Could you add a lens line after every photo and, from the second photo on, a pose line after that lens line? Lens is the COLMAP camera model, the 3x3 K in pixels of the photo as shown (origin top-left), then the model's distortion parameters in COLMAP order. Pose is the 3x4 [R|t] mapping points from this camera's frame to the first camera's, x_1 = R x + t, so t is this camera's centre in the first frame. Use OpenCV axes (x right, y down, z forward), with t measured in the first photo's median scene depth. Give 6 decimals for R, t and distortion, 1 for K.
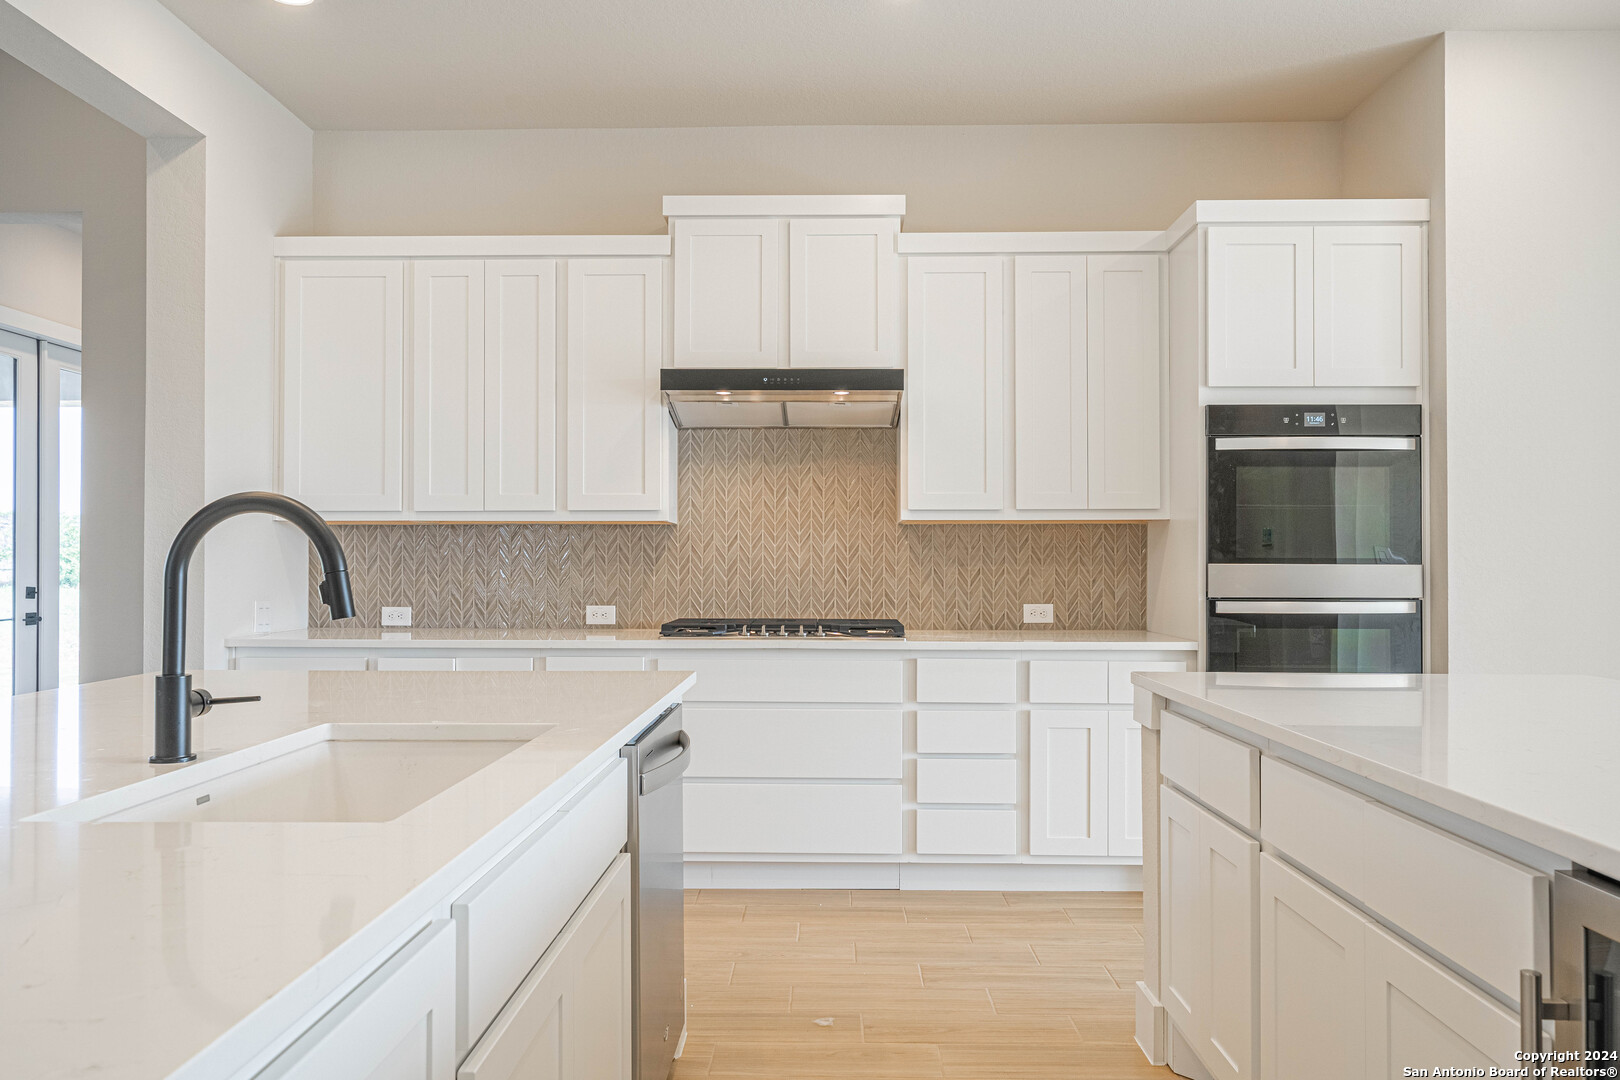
lens RADIAL K [[1148.2, 0, 808.4], [0, 1148.2, 543.0], [0, 0, 1]] dist [0.013760, 0.002182]
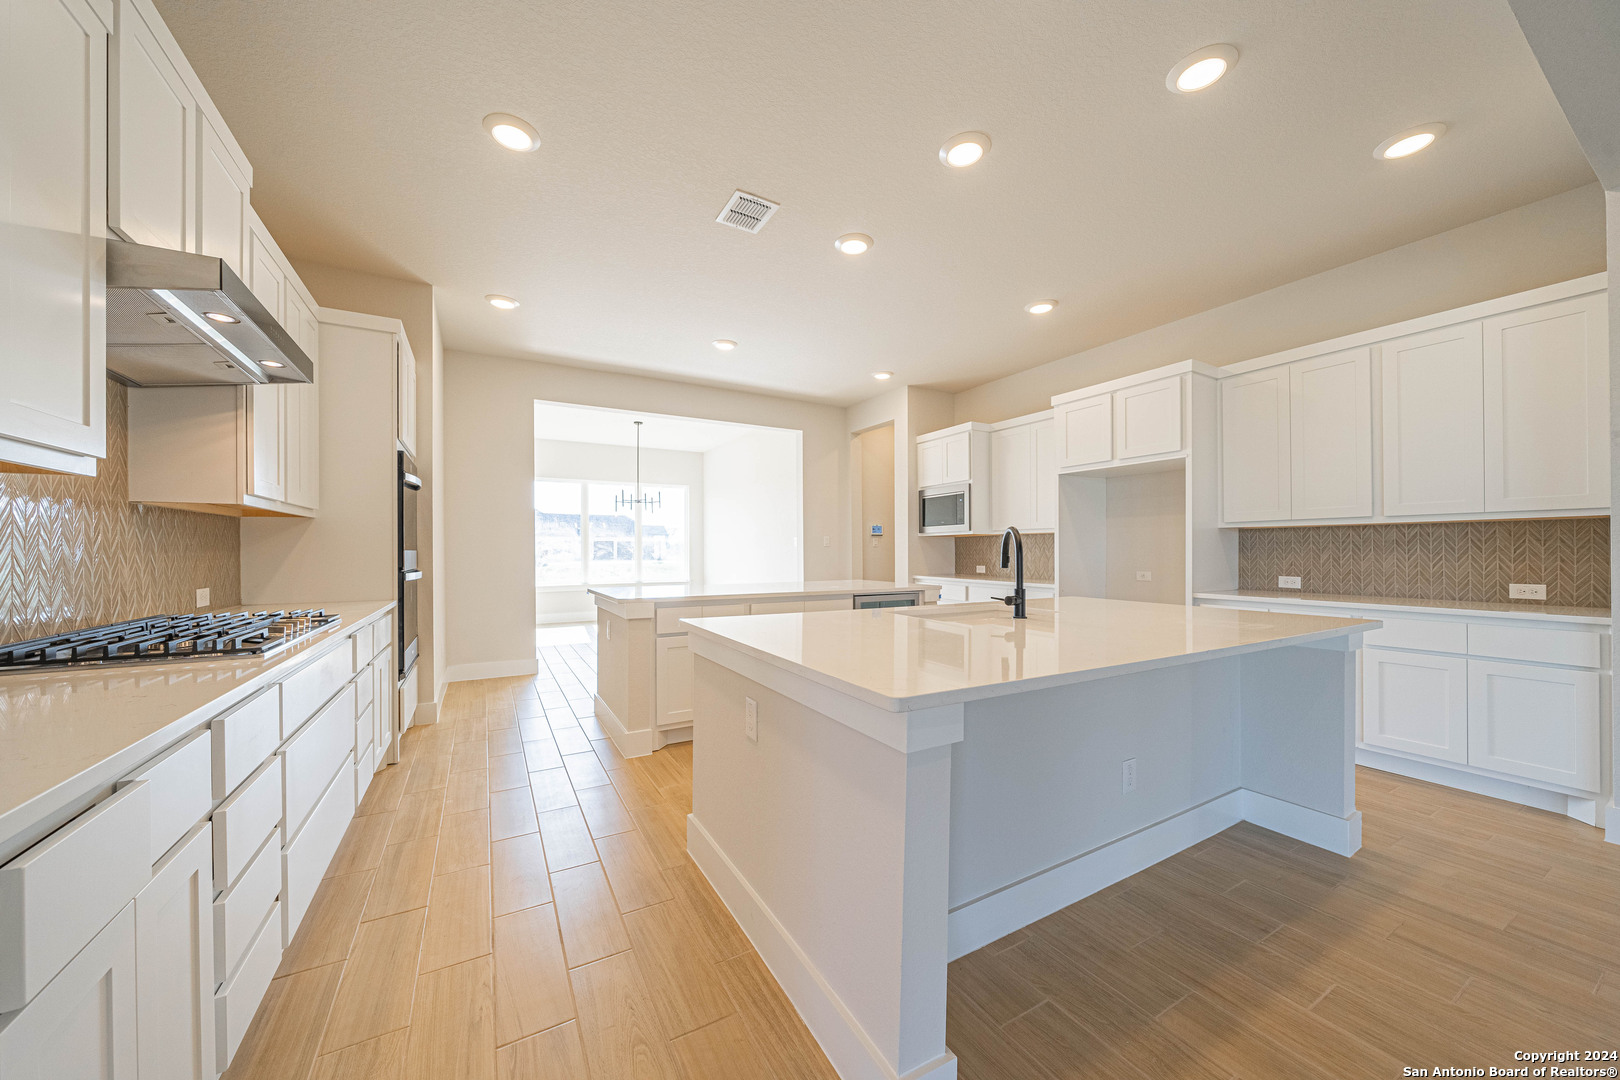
lens RADIAL K [[557.7, 0, 808.2], [0, 557.7, 547.9], [0, 0, 1]] dist [-0.000480, -0.000187]
pose [[0.483021, -0.004507, -0.875597, 0.392806], [0.014566, 0.999890, 0.002888, -0.000400], [0.875487, -0.014149, 0.483034, -0.001970]]
